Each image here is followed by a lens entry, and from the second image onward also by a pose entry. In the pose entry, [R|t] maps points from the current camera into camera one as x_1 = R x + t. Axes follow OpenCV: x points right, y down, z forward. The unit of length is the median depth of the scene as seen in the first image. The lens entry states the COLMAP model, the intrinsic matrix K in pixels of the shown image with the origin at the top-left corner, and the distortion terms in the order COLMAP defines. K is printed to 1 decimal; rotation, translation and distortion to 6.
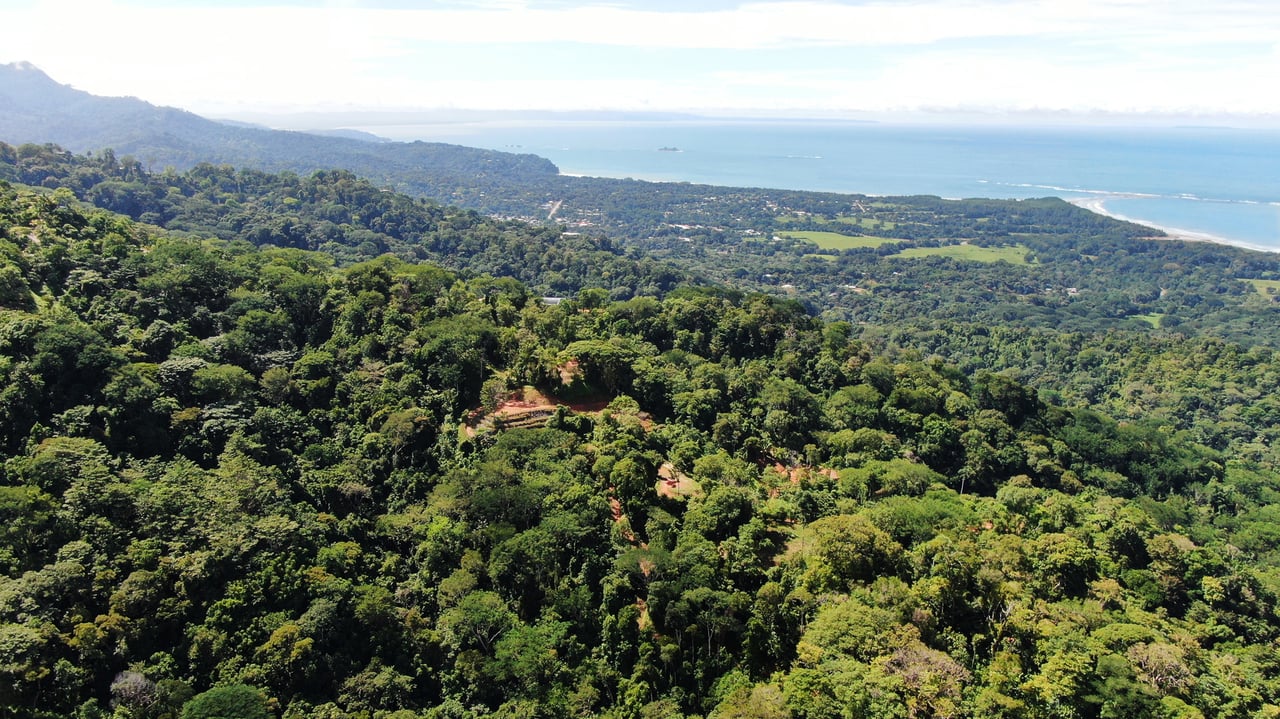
lens RADIAL K [[960.1, 0, 592.5], [0, 960.1, 360.2], [0, 0, 1]] dist [-0.020757, 0.010866]
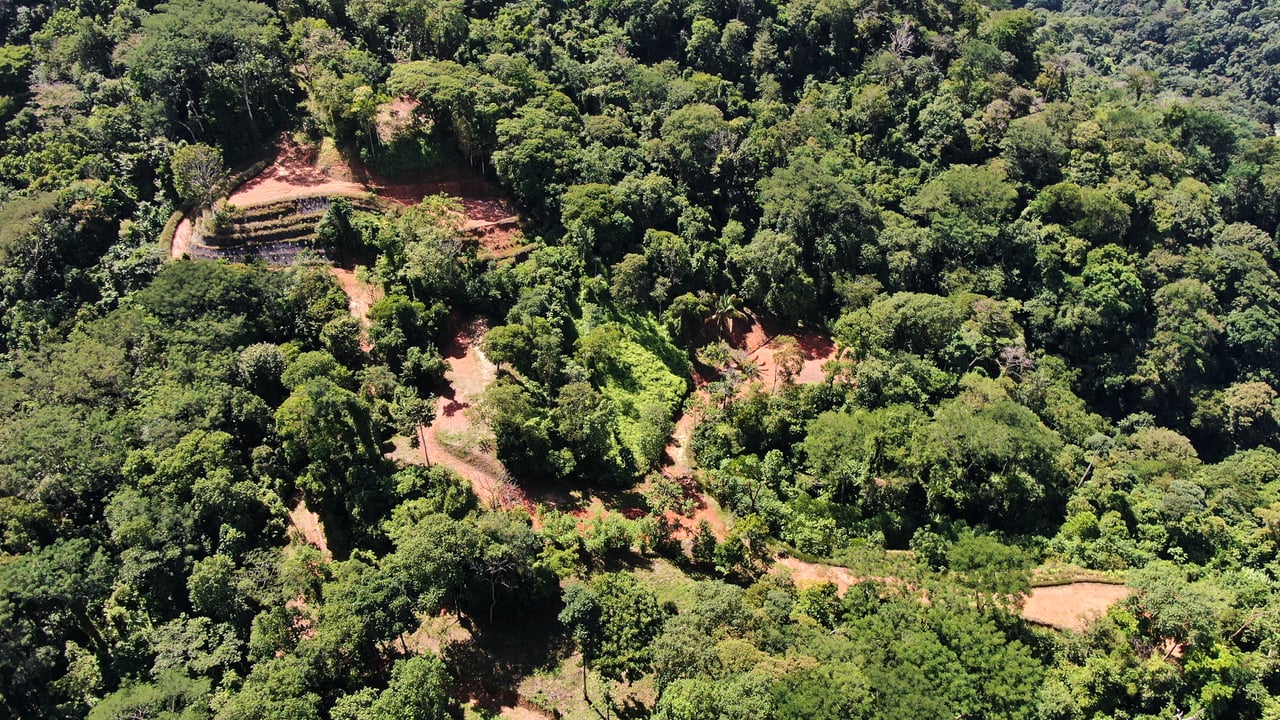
lens RADIAL K [[960.1, 0, 592.5], [0, 960.1, 360.7], [0, 0, 1]] dist [-0.020757, 0.010866]
pose [[0.969202, 0.145215, -0.198899, 0.183186], [-0.054208, 0.913639, 0.402896, -0.076220], [0.240228, -0.379706, 0.893372, 0.419161]]
